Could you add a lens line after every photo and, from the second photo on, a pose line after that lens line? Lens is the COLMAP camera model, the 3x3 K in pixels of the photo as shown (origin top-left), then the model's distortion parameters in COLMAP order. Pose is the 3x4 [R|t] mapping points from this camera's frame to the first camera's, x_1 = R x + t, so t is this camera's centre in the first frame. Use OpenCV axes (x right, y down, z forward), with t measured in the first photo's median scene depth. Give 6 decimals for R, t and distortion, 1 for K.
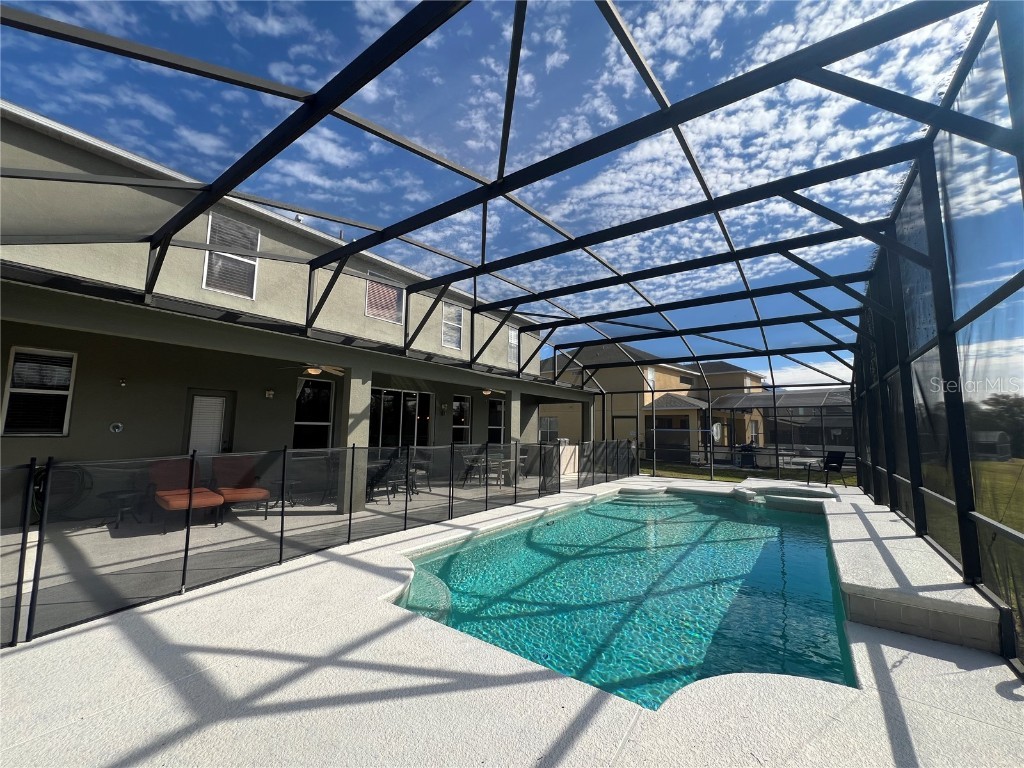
lens RADIAL K [[409.0, 0, 512.0], [0, 409.0, 384.0], [0, 0, 1]] dist [-0.002115, 0.000025]
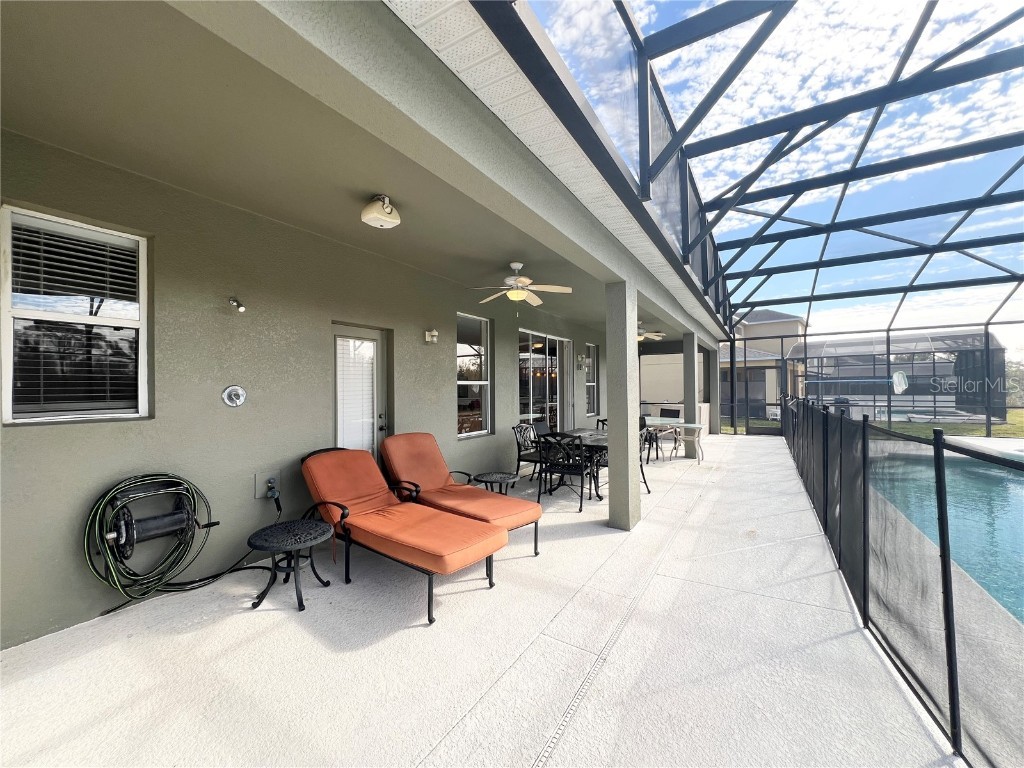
lens RADIAL K [[409.0, 0, 512.0], [0, 409.0, 384.0], [0, 0, 1]] dist [-0.002115, 0.000025]
pose [[0.997129, -0.024001, 0.071821, -0.584451], [0.016673, 0.994752, 0.100944, 0.040936], [-0.073867, -0.099457, 0.992296, 0.419609]]
